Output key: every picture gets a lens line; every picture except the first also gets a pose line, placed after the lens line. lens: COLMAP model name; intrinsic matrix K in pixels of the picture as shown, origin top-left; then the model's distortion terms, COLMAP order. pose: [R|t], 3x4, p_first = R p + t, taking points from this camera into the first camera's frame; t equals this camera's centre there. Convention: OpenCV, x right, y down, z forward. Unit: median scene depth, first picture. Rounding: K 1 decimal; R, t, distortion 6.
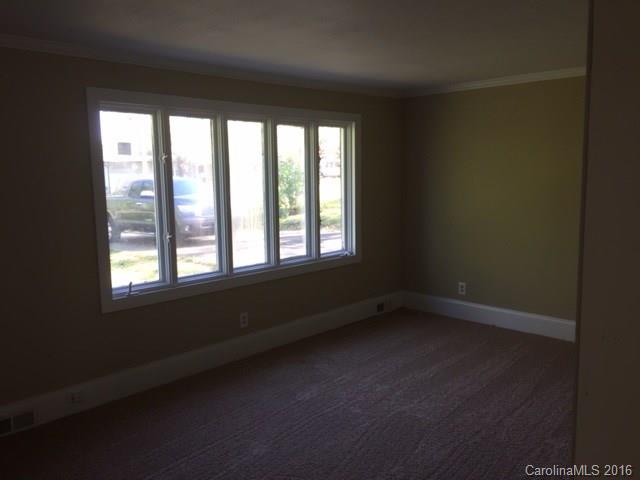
lens RADIAL K [[541.8, 0, 320.0], [0, 541.8, 240.0], [0, 0, 1]] dist [-0.006841, -0.007592]
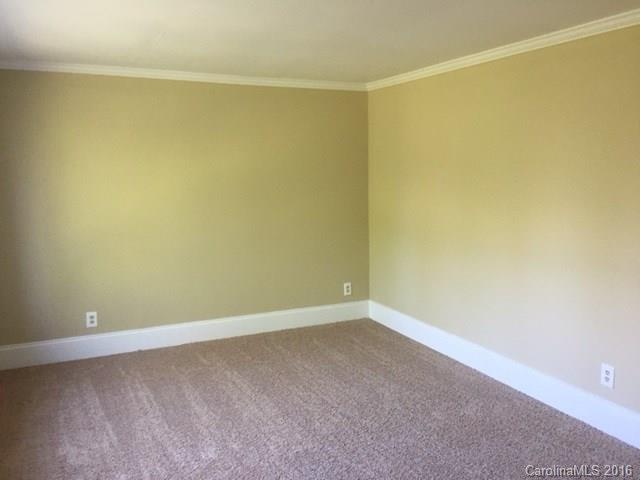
lens RADIAL K [[541.8, 0, 320.0], [0, 541.8, 240.0], [0, 0, 1]] dist [-0.006841, -0.007592]
pose [[0.359716, -0.109159, 0.926654, -0.360515], [0.130122, 0.989297, 0.066027, -0.037645], [-0.923944, 0.096828, 0.370070, 0.387886]]
